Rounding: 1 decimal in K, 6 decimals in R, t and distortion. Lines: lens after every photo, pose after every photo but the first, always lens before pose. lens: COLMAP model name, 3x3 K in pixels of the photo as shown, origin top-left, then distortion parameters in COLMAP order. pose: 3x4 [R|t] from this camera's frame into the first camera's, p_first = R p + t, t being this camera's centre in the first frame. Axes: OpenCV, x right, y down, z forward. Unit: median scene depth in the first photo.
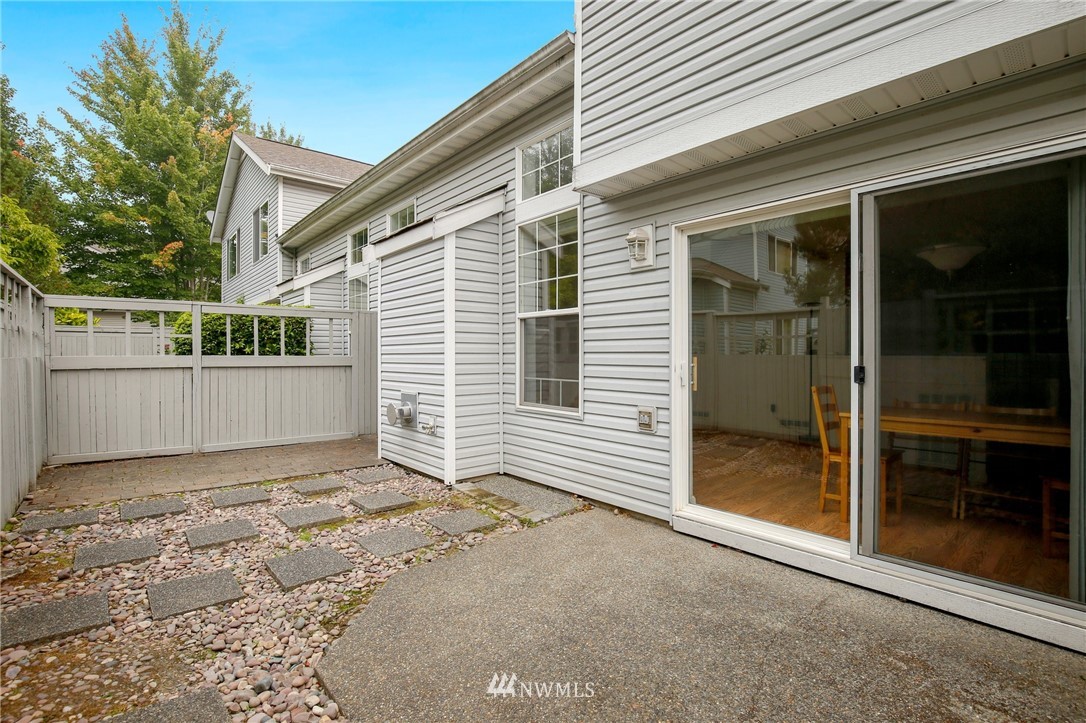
lens RADIAL K [[508.6, 0, 545.1], [0, 508.6, 355.5], [0, 0, 1]] dist [-0.031491, 0.005144]
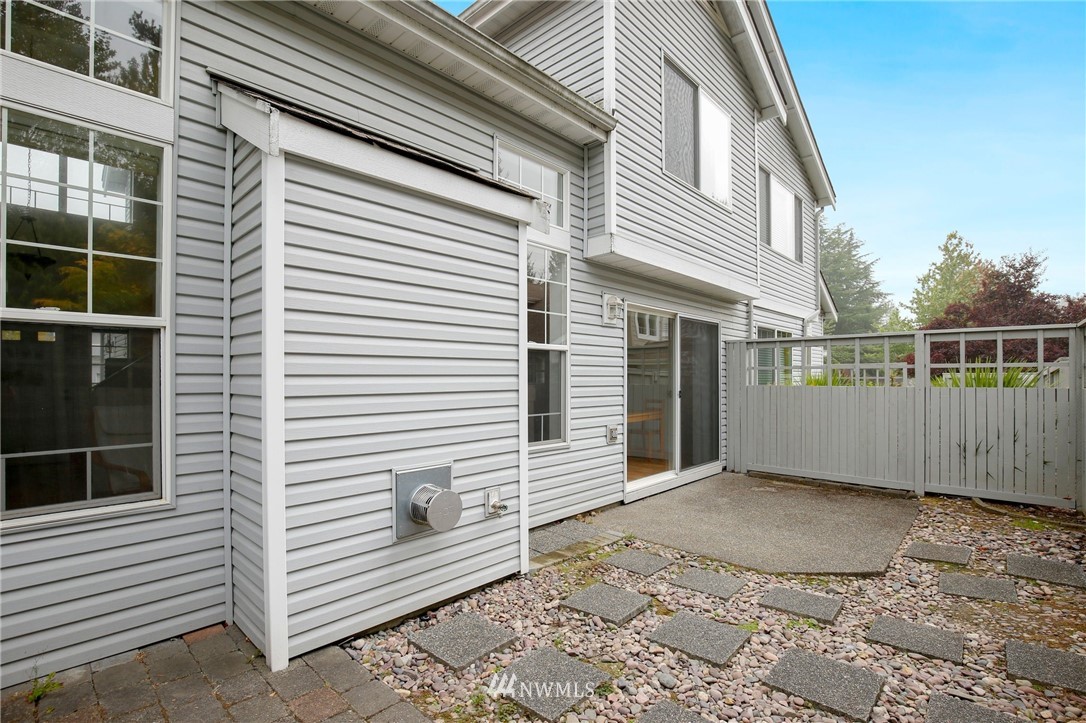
lens RADIAL K [[508.6, 0, 523.3], [0, 508.6, 388.5], [0, 0, 1]] dist [-0.031491, 0.005144]
pose [[-0.091030, 0.002026, 0.995846, -0.984041], [0.025979, 0.999662, 0.000341, -0.004357], [-0.995509, 0.025902, -0.091052, 1.159271]]
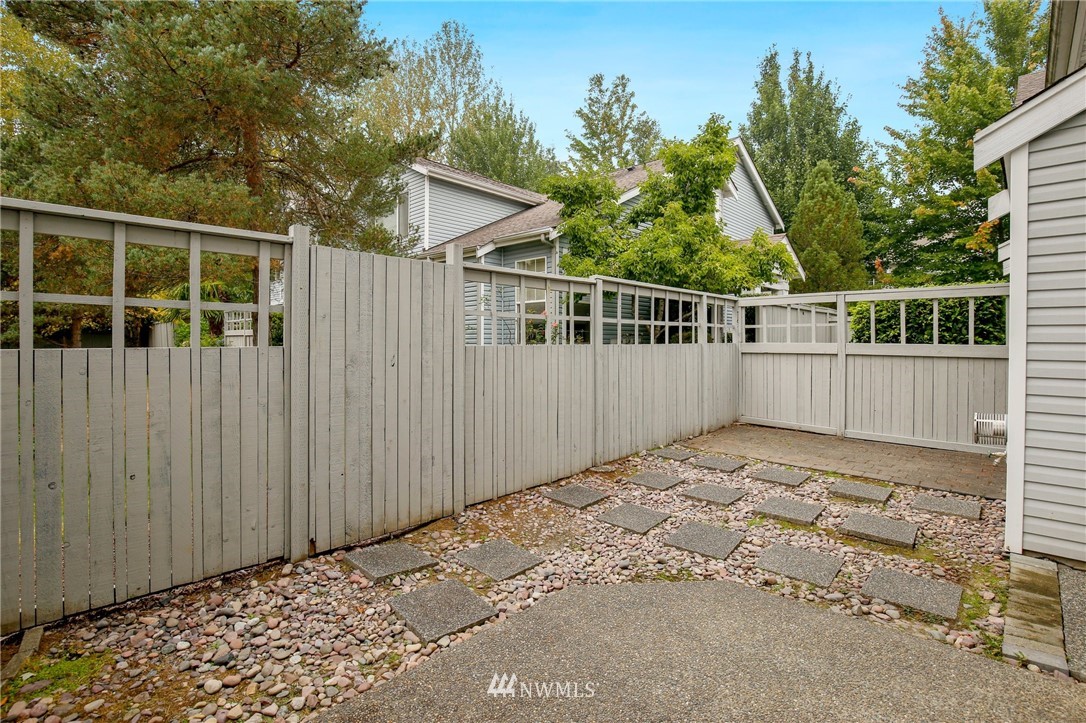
lens RADIAL K [[508.6, 0, 540.2], [0, 508.6, 340.8], [0, 0, 1]] dist [-0.031491, 0.005144]
pose [[0.088782, 0.005498, -0.996036, 0.405444], [-0.009570, 0.999943, 0.004666, -0.004173], [0.996005, 0.009118, 0.088830, 0.396618]]
